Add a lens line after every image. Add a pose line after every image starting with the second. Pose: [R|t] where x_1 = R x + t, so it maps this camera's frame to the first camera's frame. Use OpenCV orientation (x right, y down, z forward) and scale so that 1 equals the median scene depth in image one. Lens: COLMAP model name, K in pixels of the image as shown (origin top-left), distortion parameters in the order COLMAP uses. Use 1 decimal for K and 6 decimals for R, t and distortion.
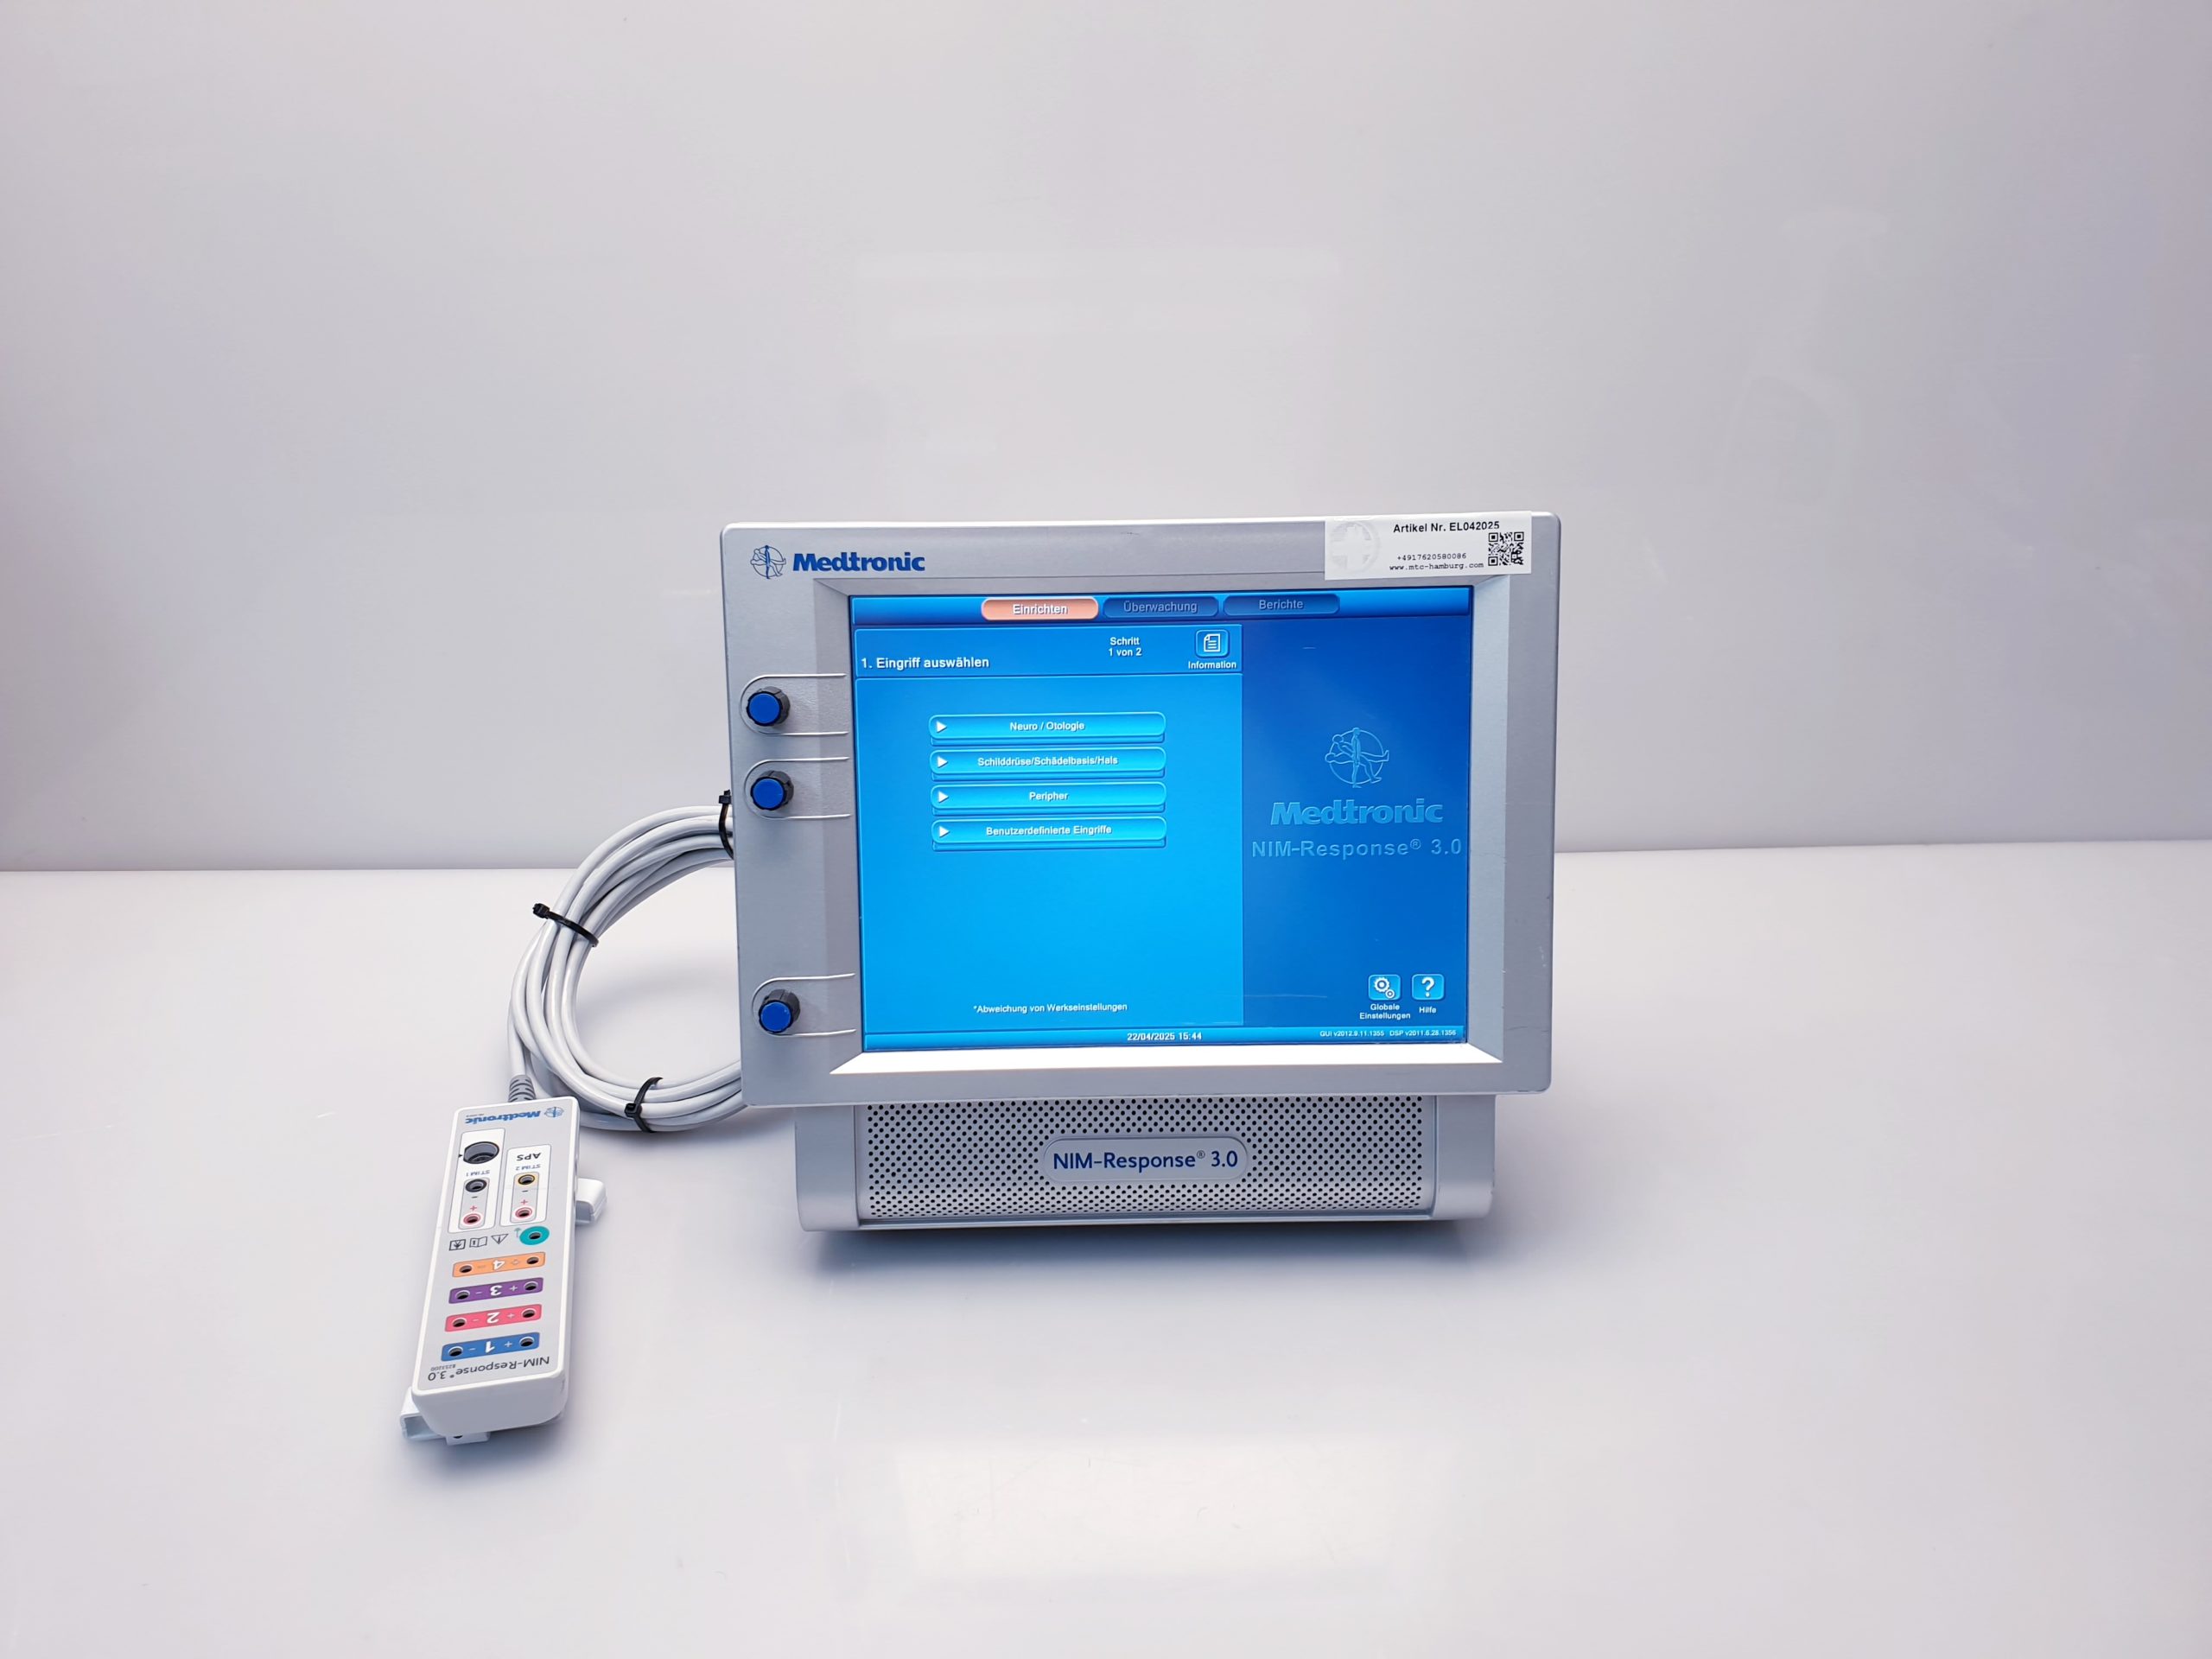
lens RADIAL K [[1664.7, 0, 1091.6], [0, 1664.7, 820.0], [0, 0, 1]] dist [0.180253, -0.303996]
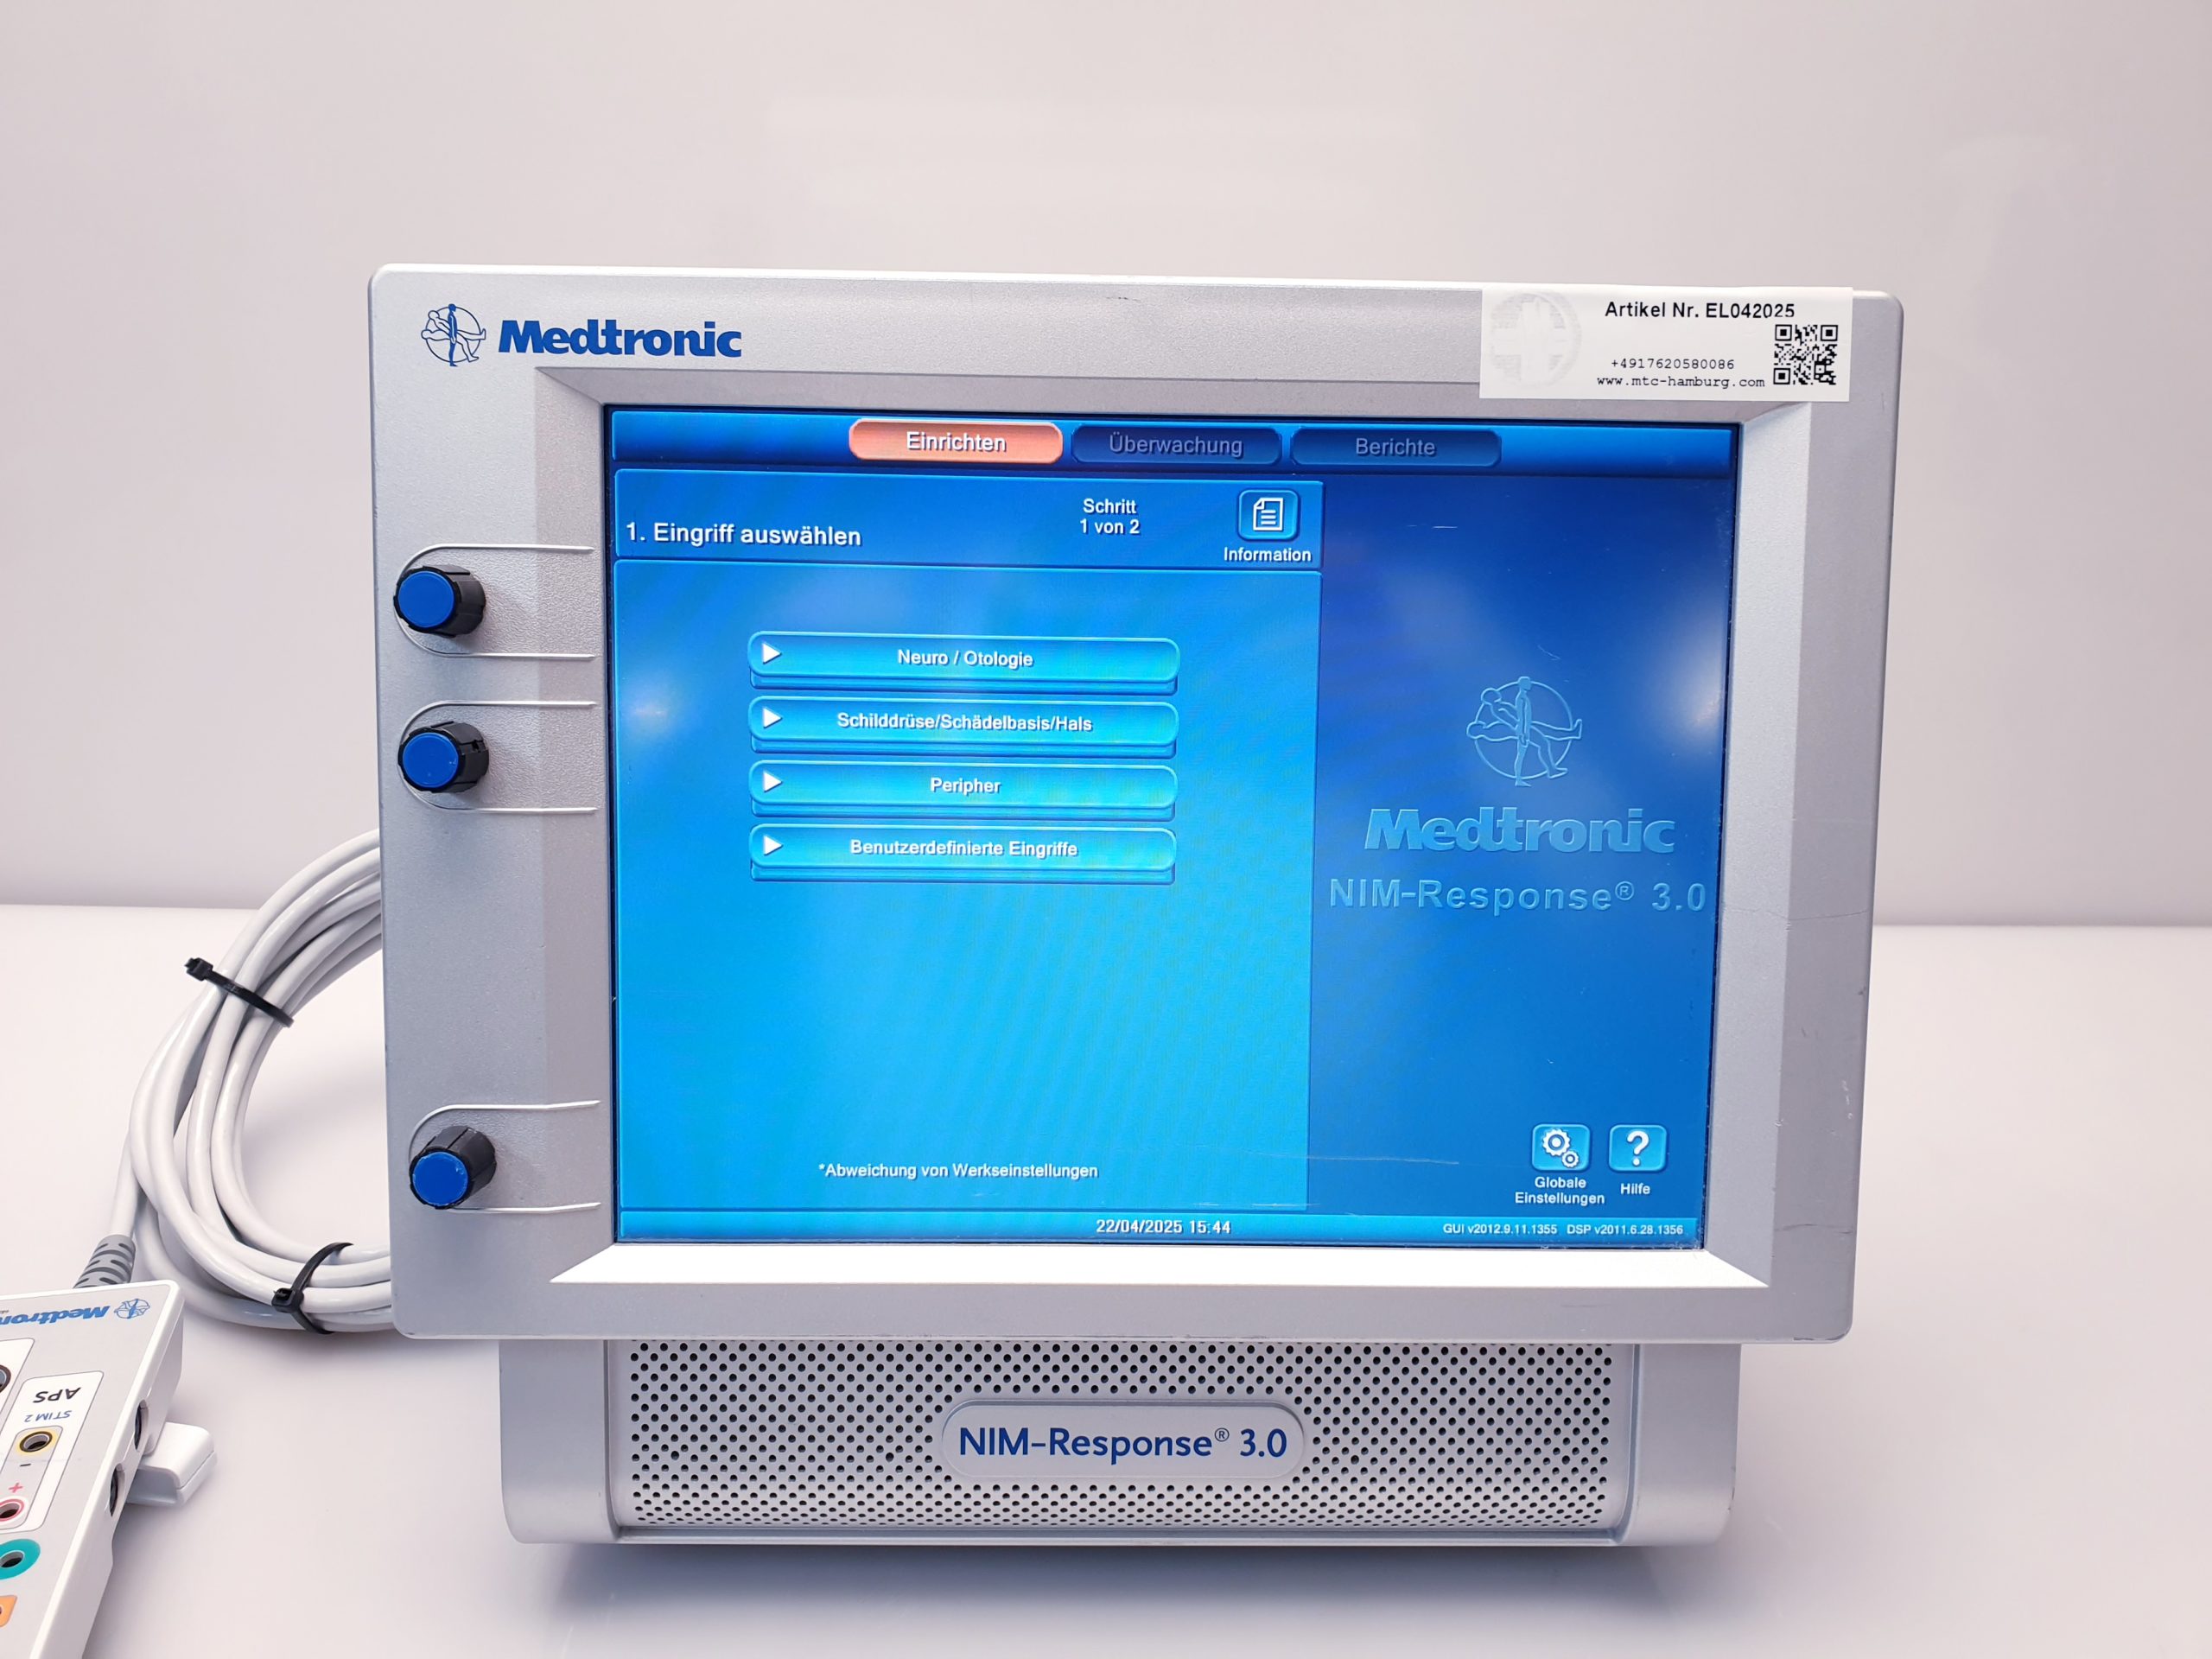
lens RADIAL K [[1668.2, 0, 1086.2], [0, 1668.2, 841.9], [0, 0, 1]] dist [-0.010204, 0.000519]
pose [[0.999663, 0.025897, 0.001746, 0.014130], [-0.025826, 0.999122, -0.032984, 0.021425], [-0.002599, 0.032928, 0.999454, 0.454501]]
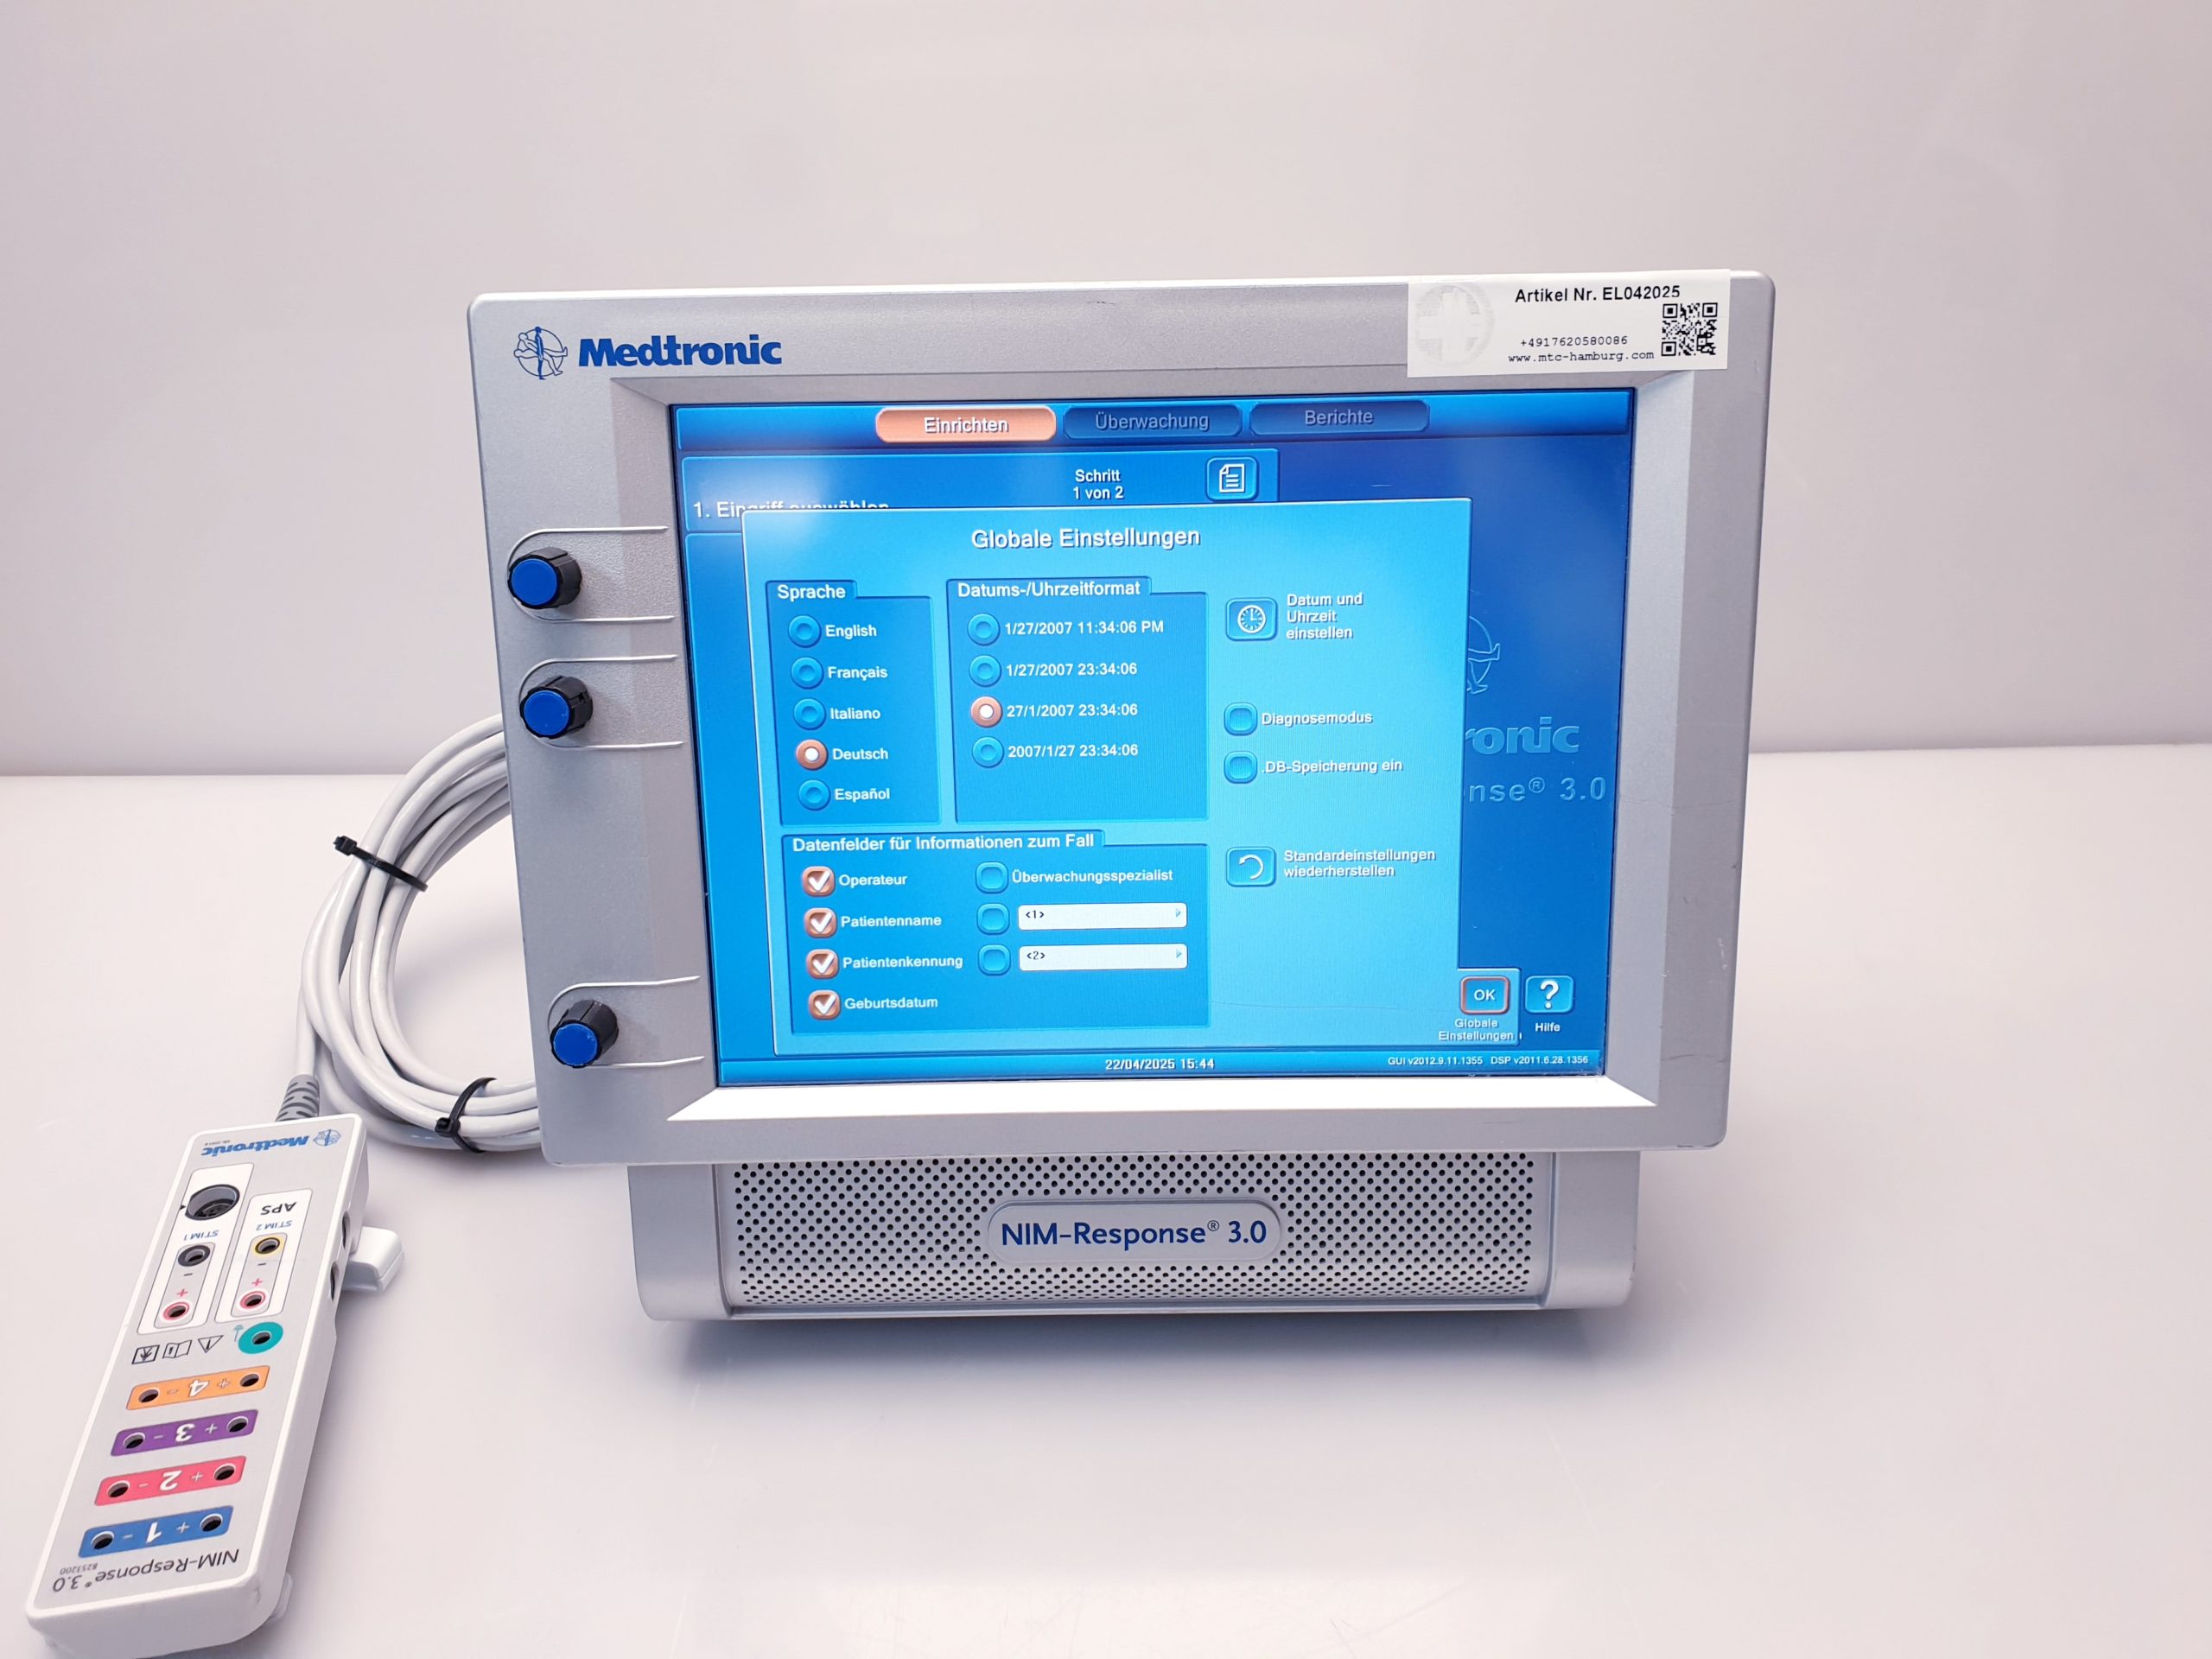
lens RADIAL K [[1682.1, 0, 1120.0], [0, 1682.1, 818.2], [0, 0, 1]] dist [0.101166, -0.317947]
pose [[0.999664, 0.003160, -0.025730, 0.045932], [-0.000856, 0.996024, 0.089080, -0.032511], [0.025909, -0.089028, 0.995692, 0.330724]]
